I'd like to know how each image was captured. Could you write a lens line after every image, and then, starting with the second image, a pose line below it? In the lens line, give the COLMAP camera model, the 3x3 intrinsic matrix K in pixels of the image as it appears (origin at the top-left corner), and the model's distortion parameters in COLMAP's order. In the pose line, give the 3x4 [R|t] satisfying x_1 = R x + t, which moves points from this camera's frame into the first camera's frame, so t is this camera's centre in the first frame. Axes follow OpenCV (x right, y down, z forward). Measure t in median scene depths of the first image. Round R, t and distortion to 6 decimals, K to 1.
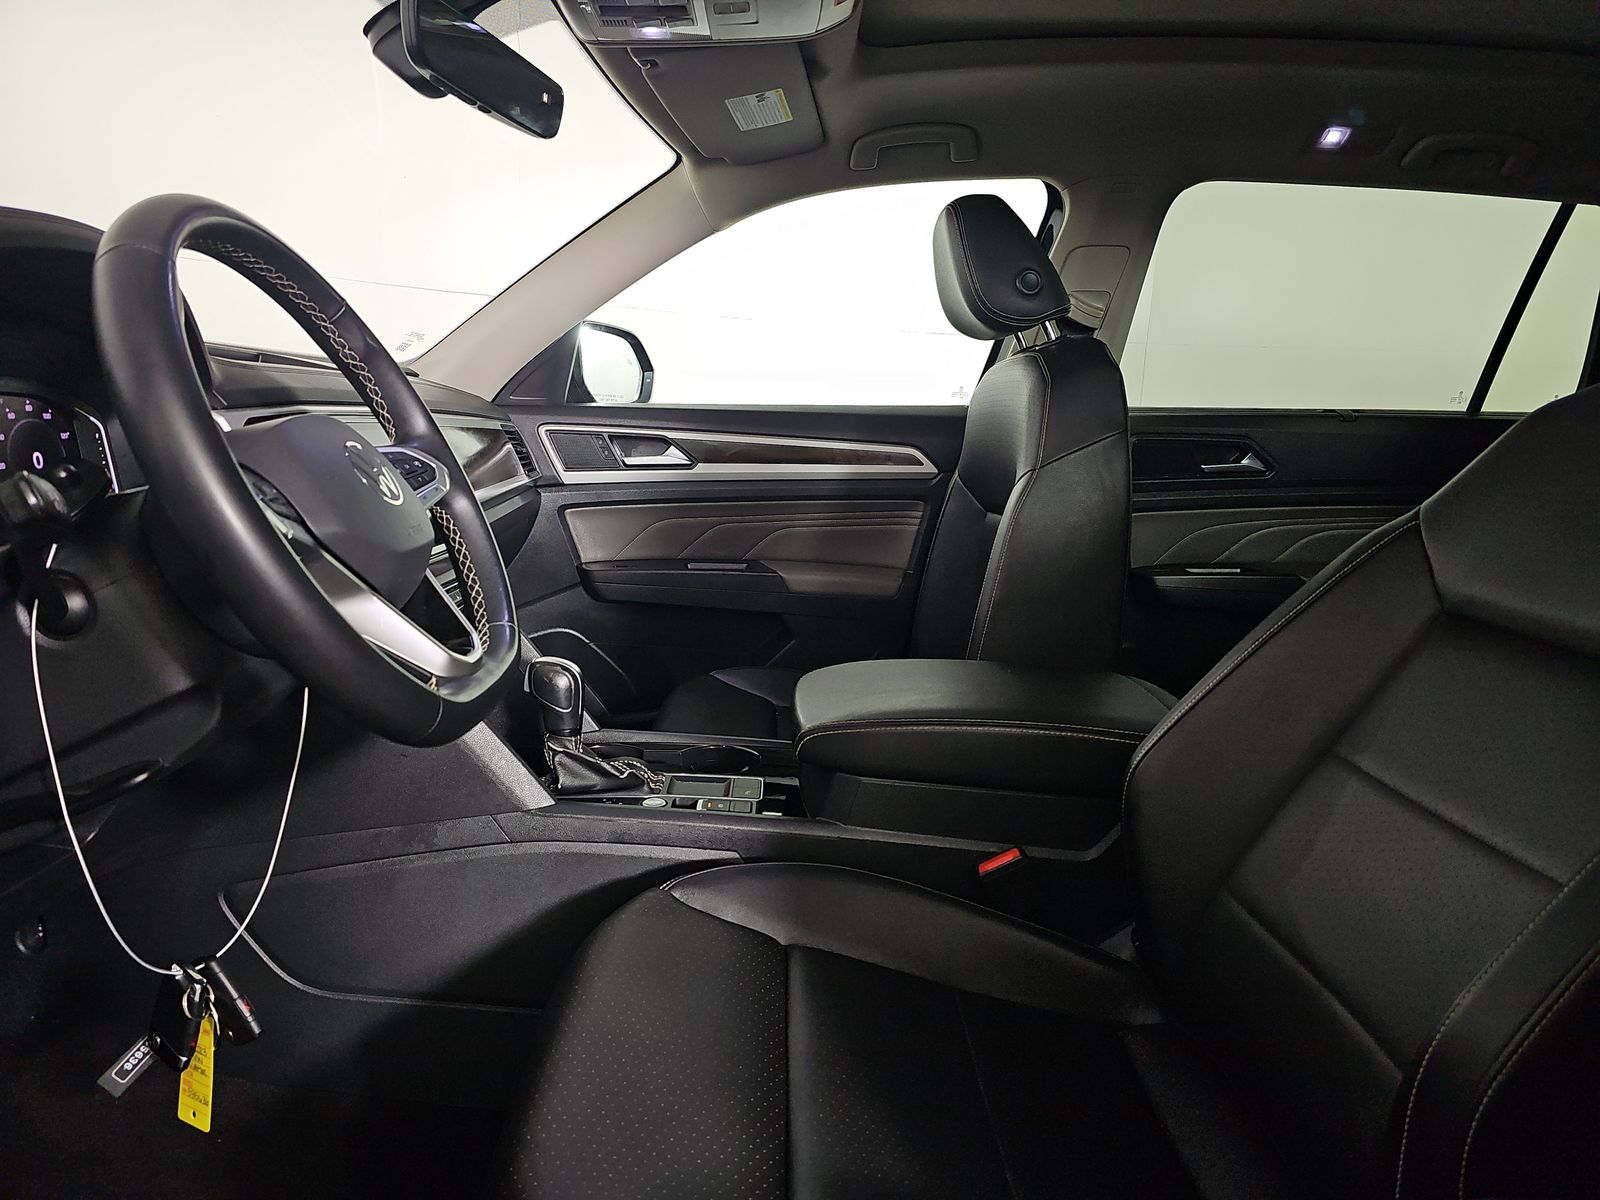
lens RADIAL K [[1079.8, 0, 802.8], [0, 1079.8, 594.9], [0, 0, 1]] dist [0.018555, -0.025523]
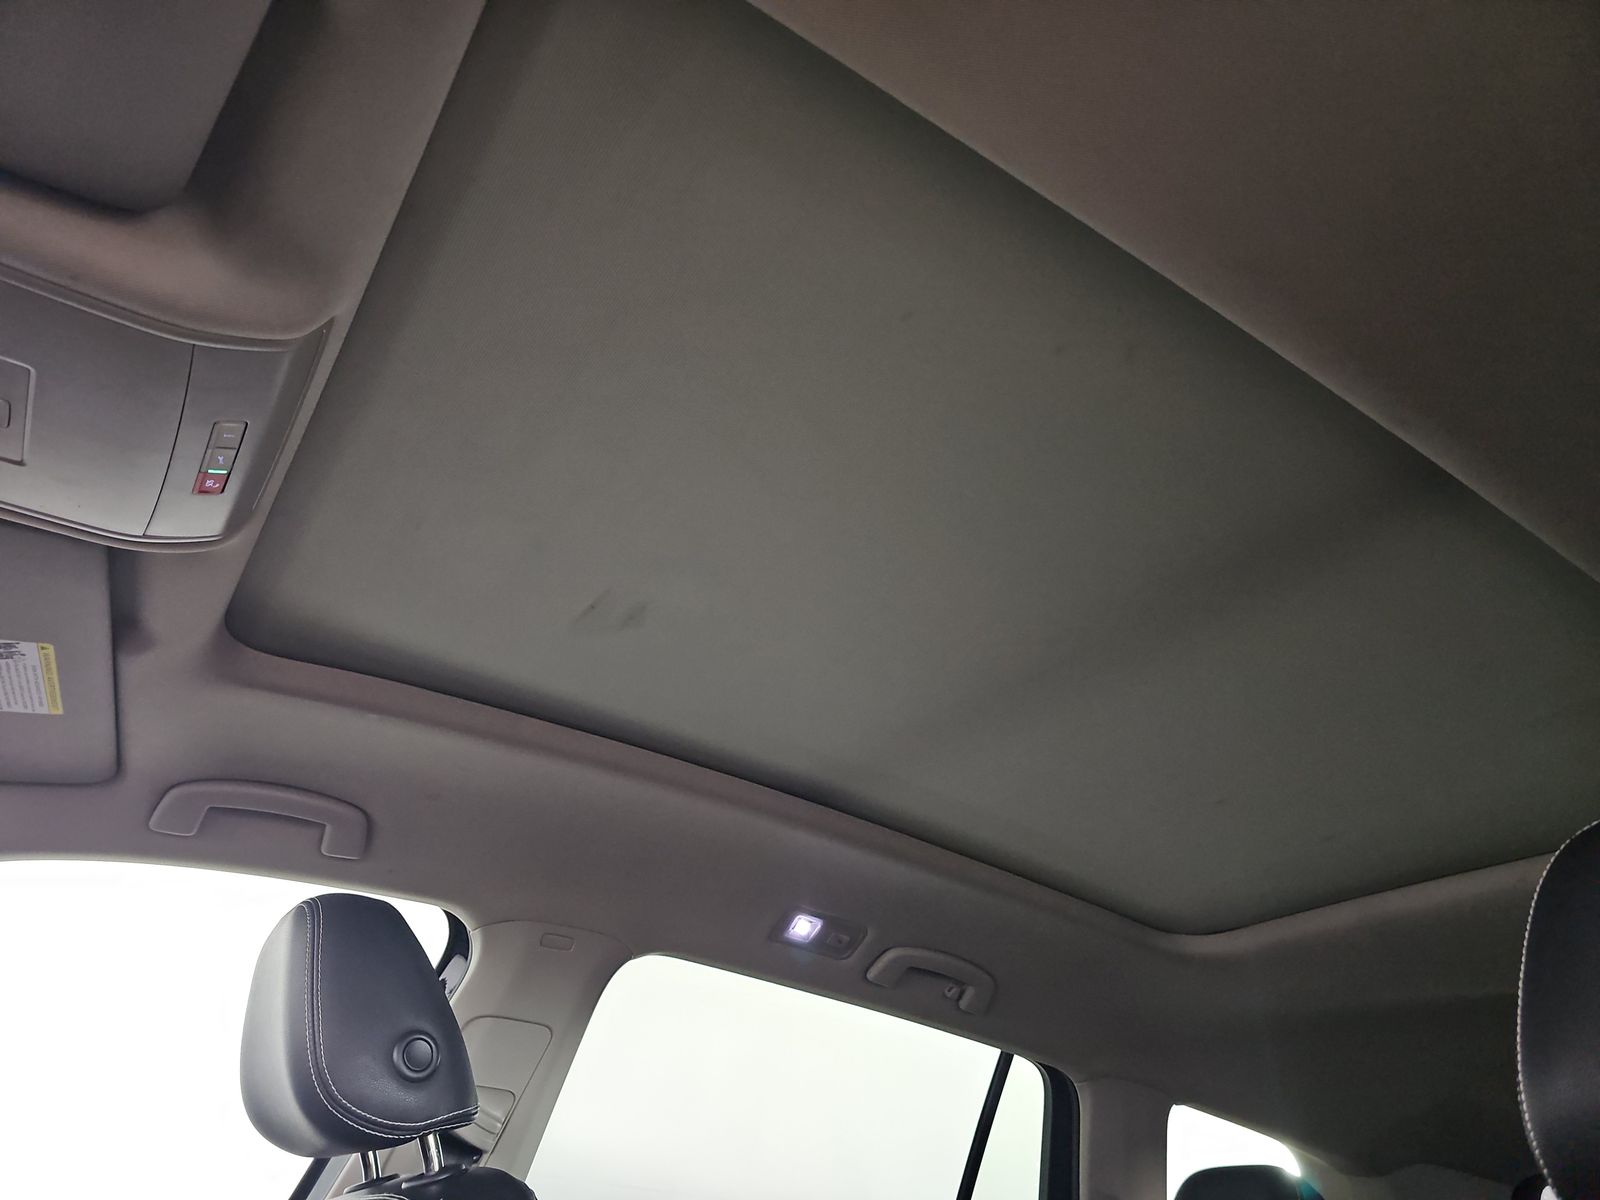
lens RADIAL K [[1079.8, 0, 801.3], [0, 1079.8, 595.7], [0, 0, 1]] dist [0.018555, -0.025523]
pose [[0.838095, 0.327206, 0.436500, 0.043894], [0.033396, 0.767874, -0.639730, -0.087779], [-0.544501, 0.550732, 0.632624, 0.334222]]
